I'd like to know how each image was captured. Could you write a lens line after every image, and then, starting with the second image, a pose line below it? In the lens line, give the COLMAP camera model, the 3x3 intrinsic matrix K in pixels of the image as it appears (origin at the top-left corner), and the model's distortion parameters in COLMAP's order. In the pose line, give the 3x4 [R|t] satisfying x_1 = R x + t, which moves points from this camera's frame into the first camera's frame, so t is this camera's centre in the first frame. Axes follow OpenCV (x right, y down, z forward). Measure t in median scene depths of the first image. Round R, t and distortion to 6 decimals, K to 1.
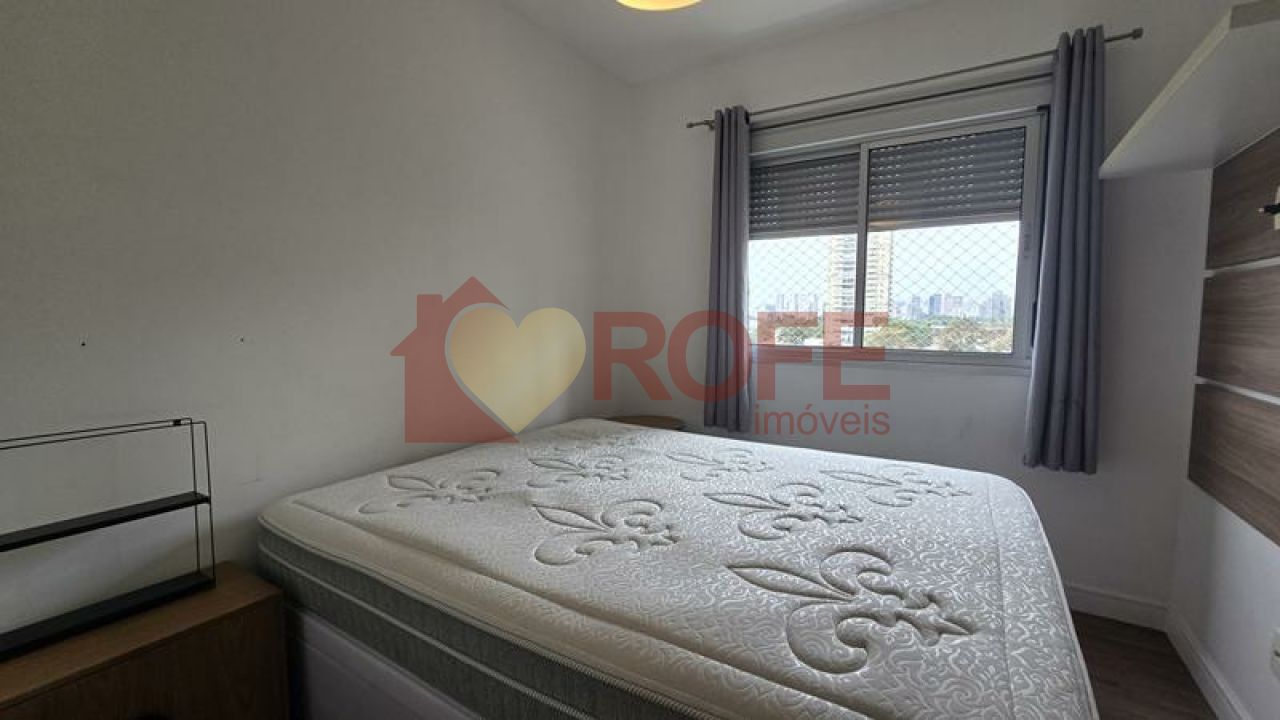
lens RADIAL K [[527.7, 0, 645.1], [0, 527.7, 363.1], [0, 0, 1]] dist [-0.008204, -0.000411]
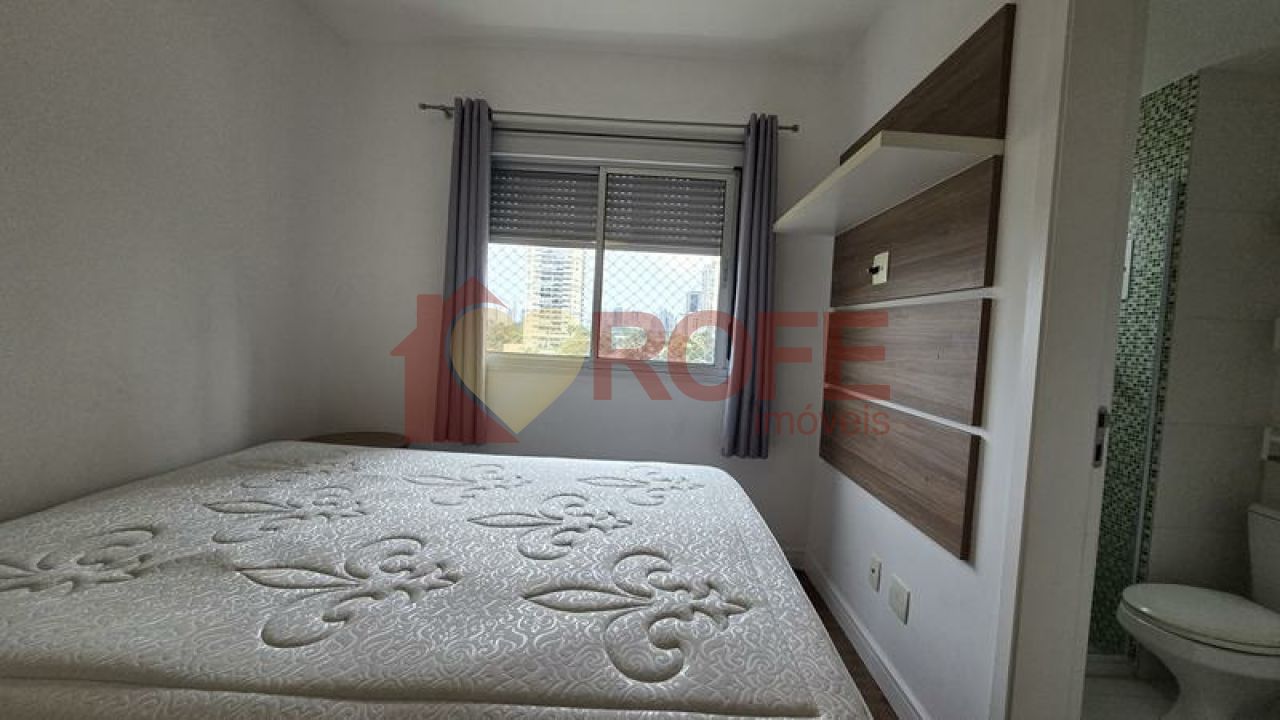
lens RADIAL K [[527.7, 0, 645.1], [0, 527.7, 363.1], [0, 0, 1]] dist [-0.008204, -0.000411]
pose [[0.844303, 0.009459, 0.535783, -0.118928], [-0.005240, 0.999942, -0.009397, -0.012692], [-0.535840, 0.005126, 0.844304, 0.073727]]
